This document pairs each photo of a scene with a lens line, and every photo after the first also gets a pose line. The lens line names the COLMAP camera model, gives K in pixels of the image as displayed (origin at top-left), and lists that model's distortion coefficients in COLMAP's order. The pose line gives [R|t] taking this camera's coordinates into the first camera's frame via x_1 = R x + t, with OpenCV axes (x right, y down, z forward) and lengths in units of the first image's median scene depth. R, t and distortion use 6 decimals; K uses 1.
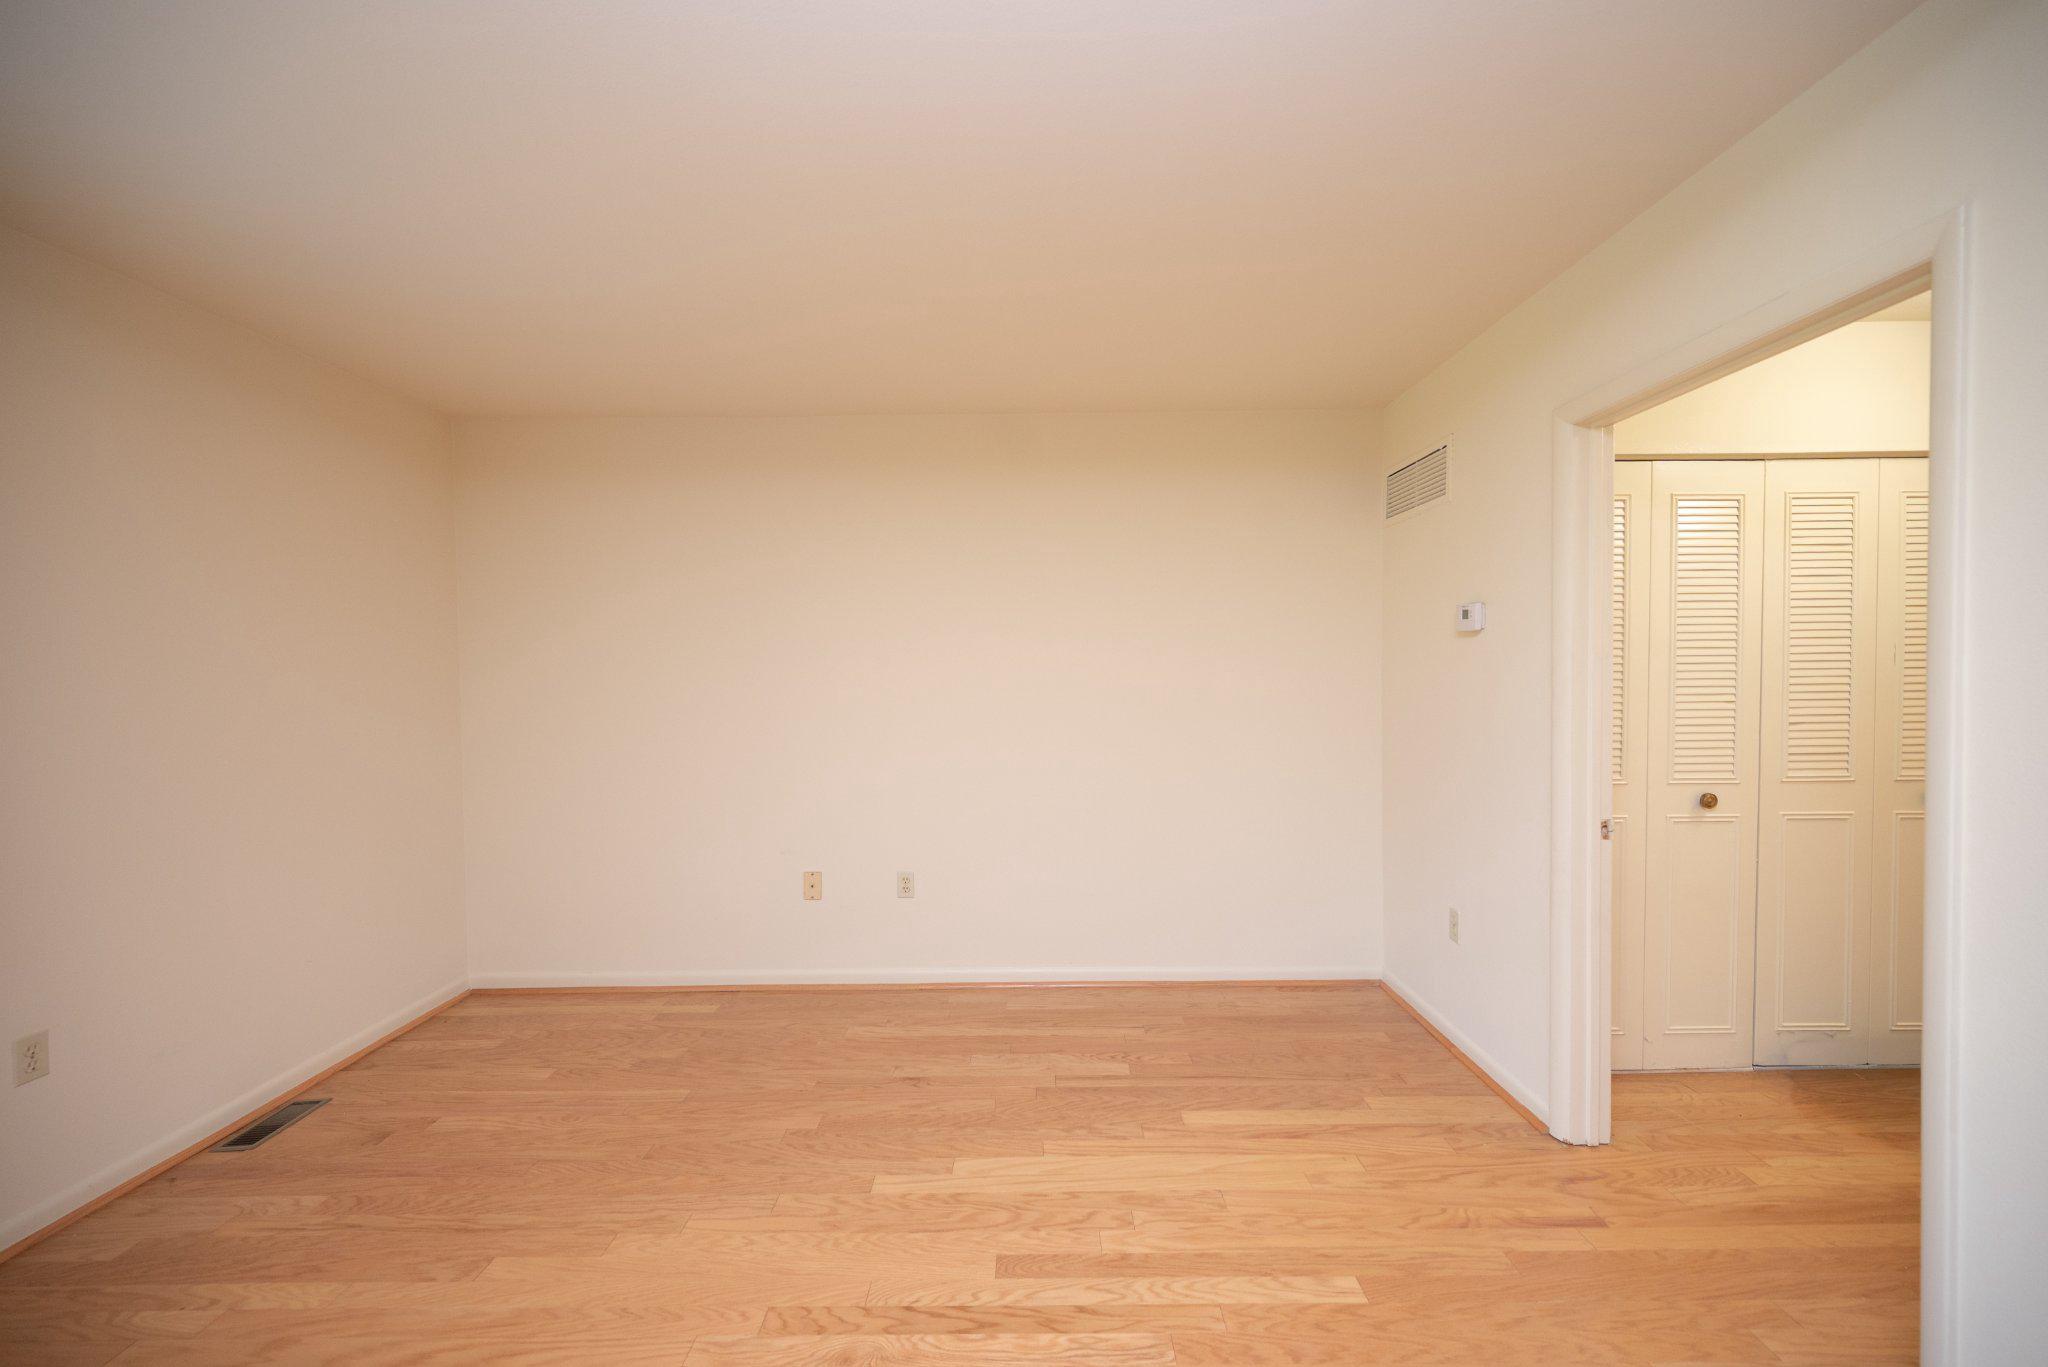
lens RADIAL K [[825.4, 0, 1026.8], [0, 825.4, 687.4], [0, 0, 1]] dist [-0.001289, -0.000310]
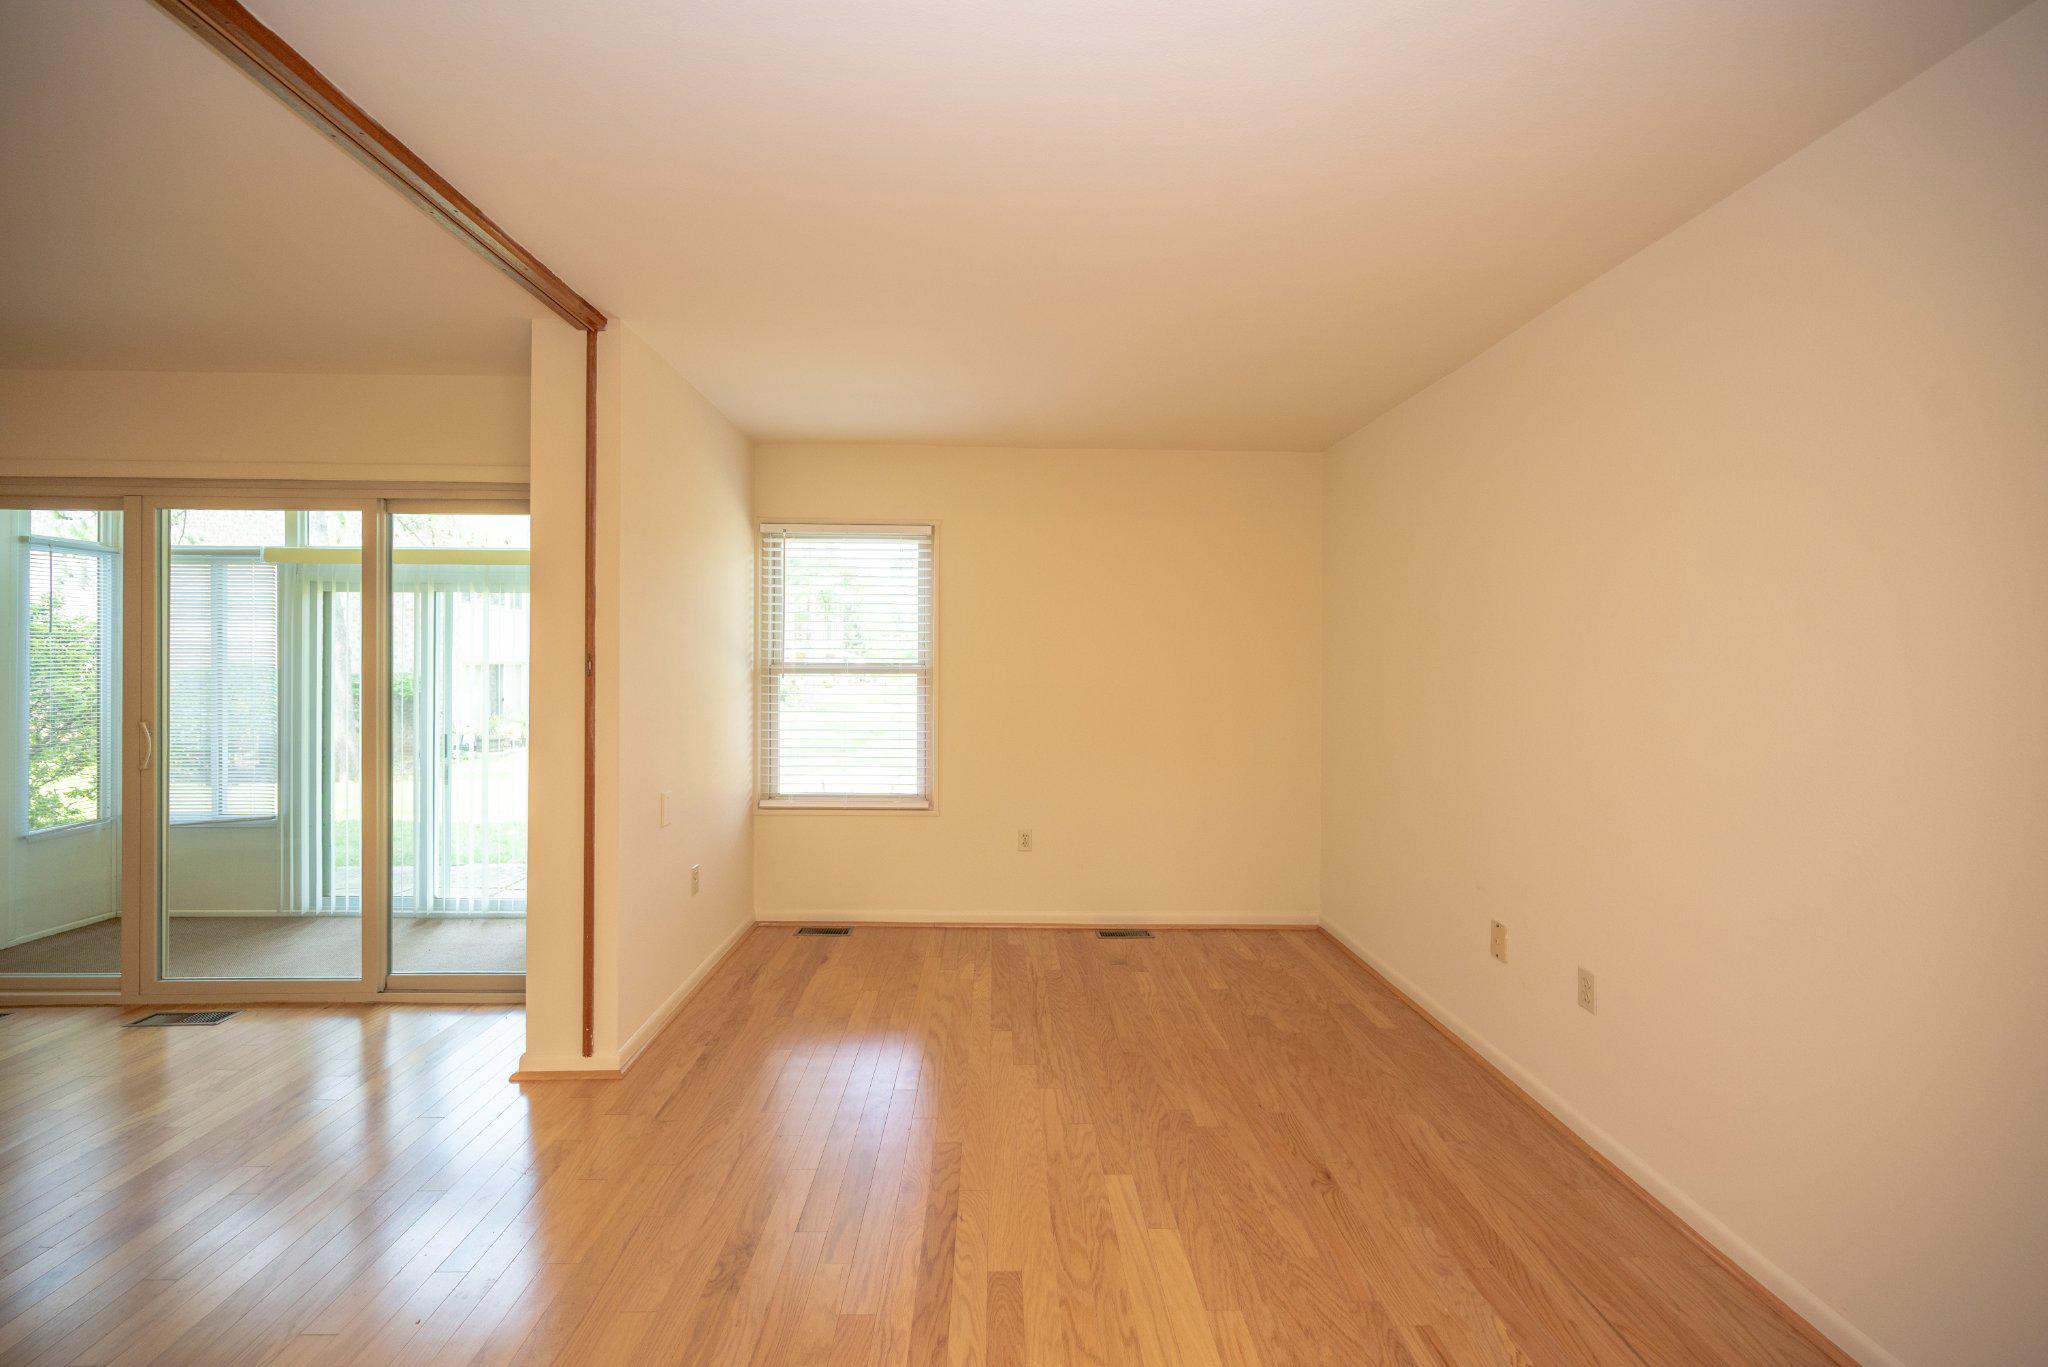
lens RADIAL K [[825.4, 0, 1025.8], [0, 825.4, 664.7], [0, 0, 1]] dist [-0.001289, -0.000310]
pose [[0.013618, 0.013999, -0.999809, 0.737007], [-0.025791, 0.999574, 0.013644, -0.026225], [0.999575, 0.025600, 0.013974, 0.783772]]
